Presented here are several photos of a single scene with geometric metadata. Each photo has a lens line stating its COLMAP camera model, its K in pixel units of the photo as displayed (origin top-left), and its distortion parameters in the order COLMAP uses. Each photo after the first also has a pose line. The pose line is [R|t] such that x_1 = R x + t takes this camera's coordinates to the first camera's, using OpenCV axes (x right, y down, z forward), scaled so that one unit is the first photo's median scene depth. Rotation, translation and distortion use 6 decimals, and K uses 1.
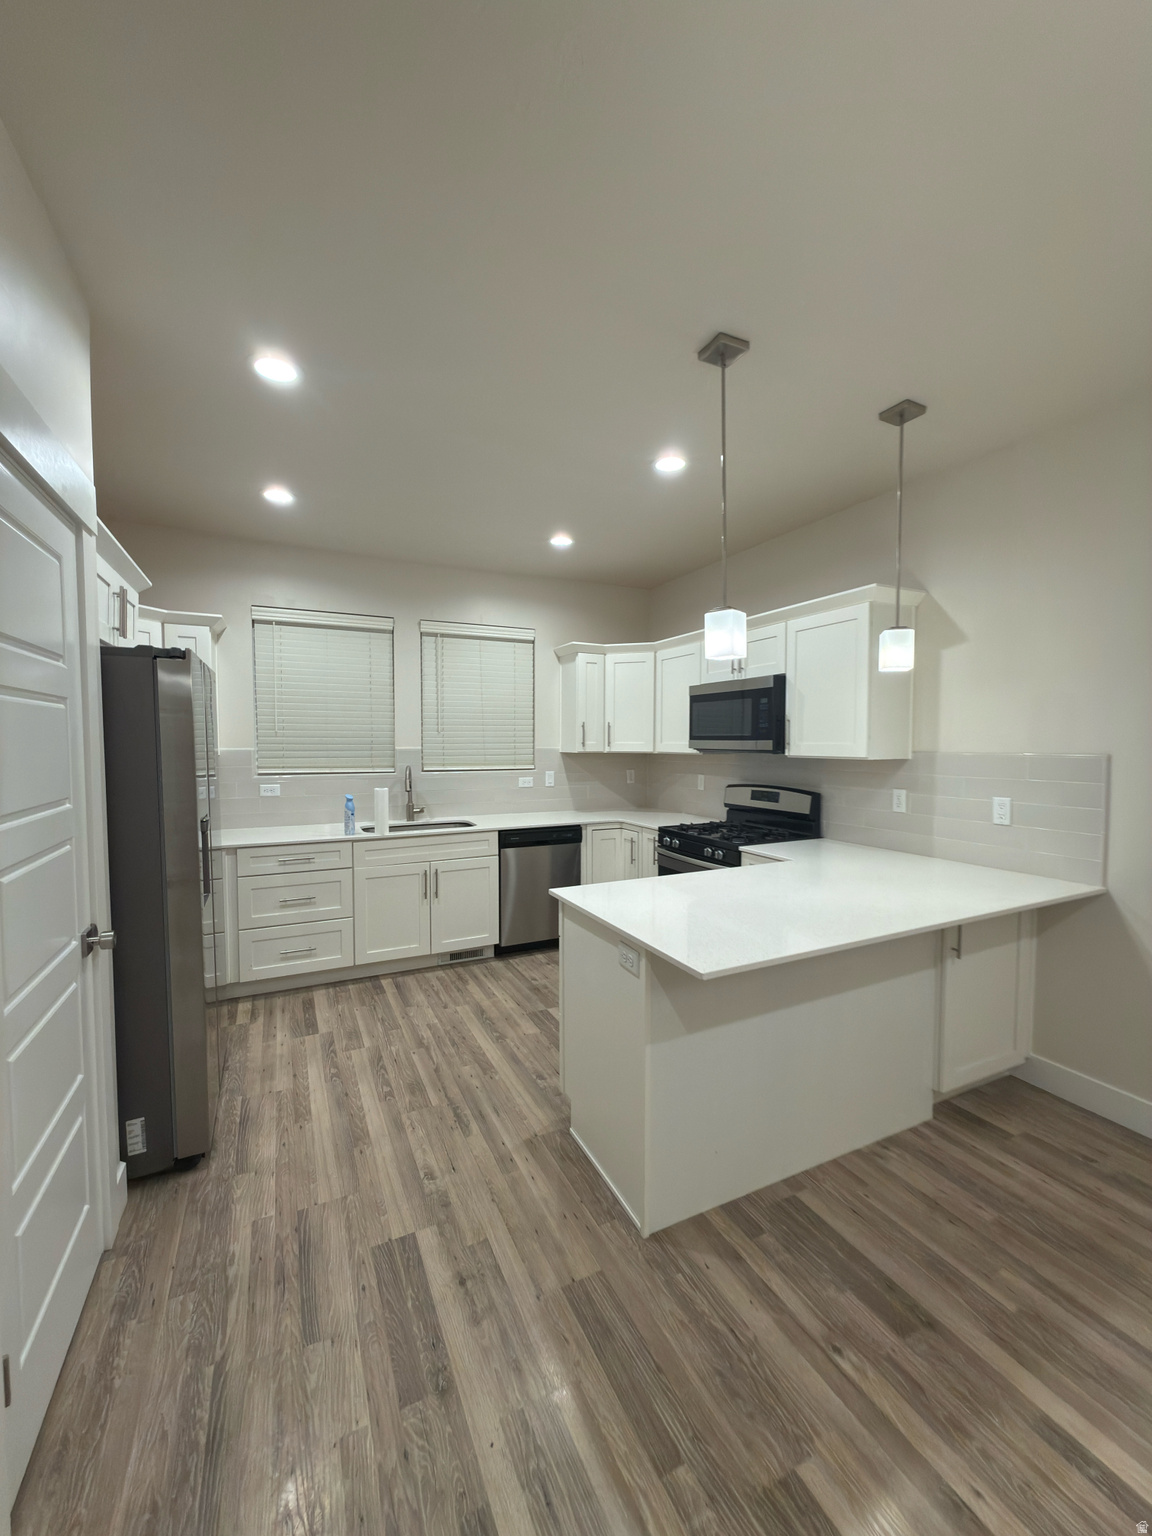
lens RADIAL K [[608.5, 0, 576.0], [0, 608.5, 768.0], [0, 0, 1]] dist [-0.000553, -0.001091]
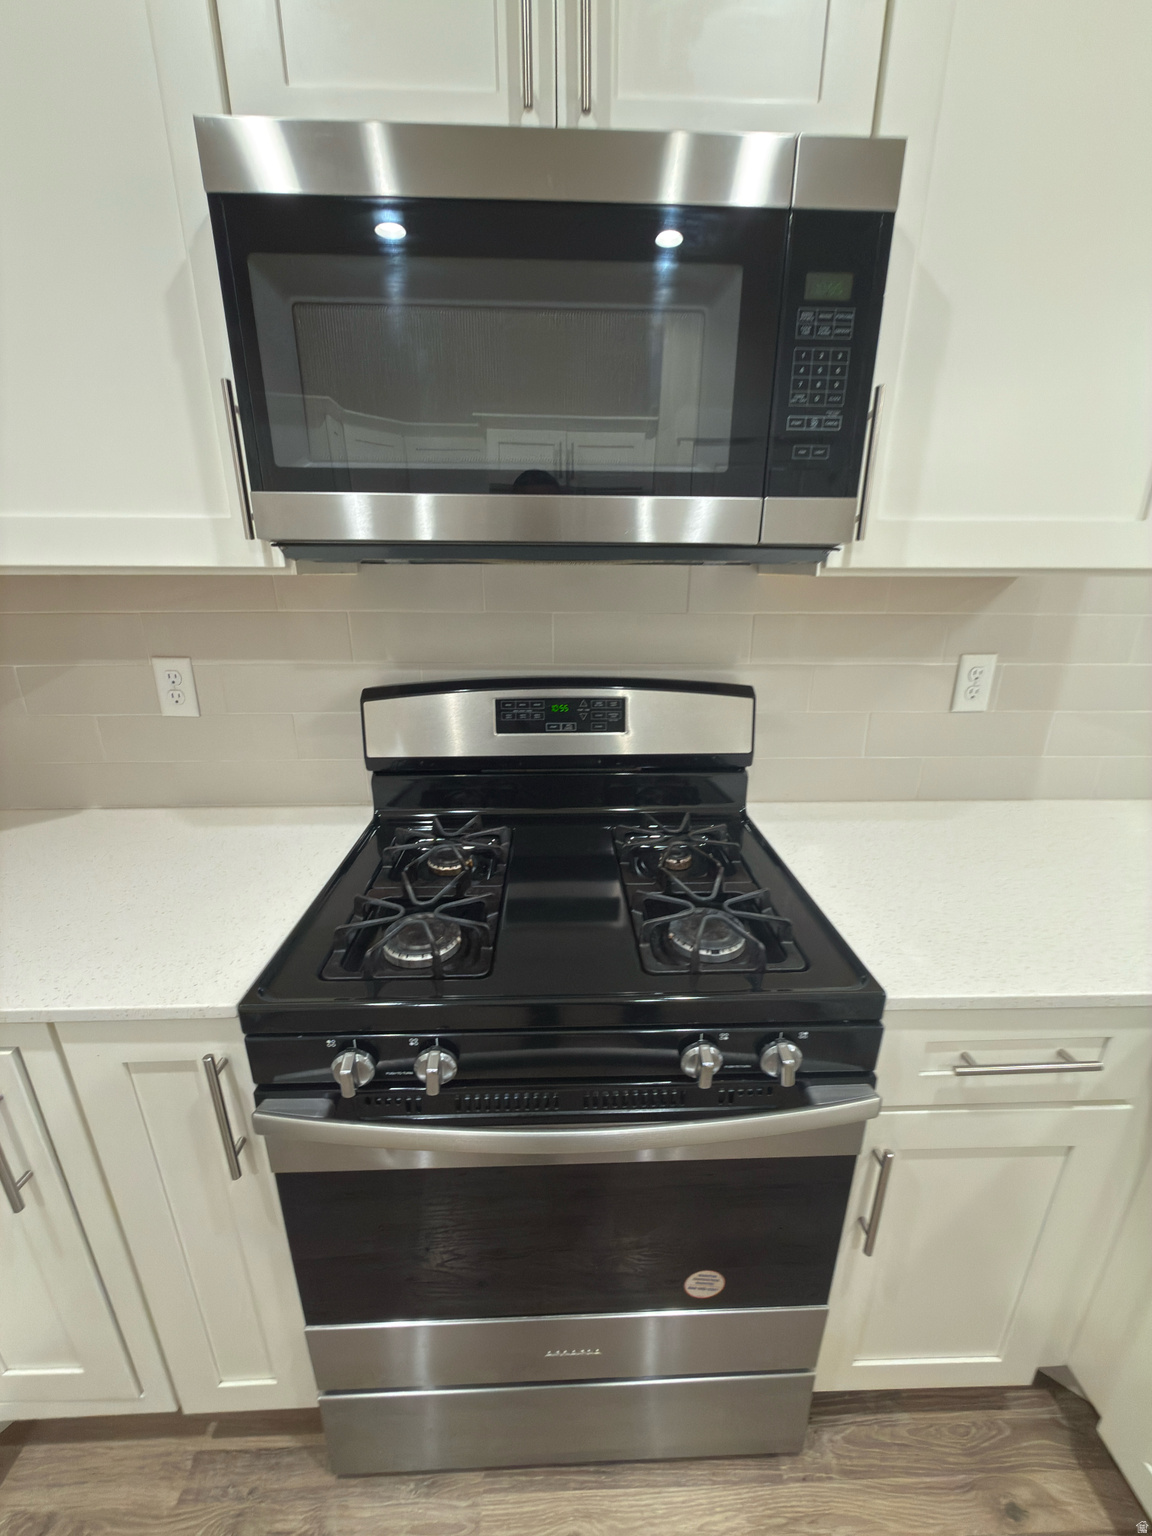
lens RADIAL K [[608.5, 0, 576.0], [0, 608.5, 768.0], [0, 0, 1]] dist [-0.000553, -0.001091]
pose [[0.405108, -0.285844, 0.868436, 0.047115], [0.035581, 0.954079, 0.297436, -0.018284], [-0.913576, -0.089594, 0.396676, 0.896387]]
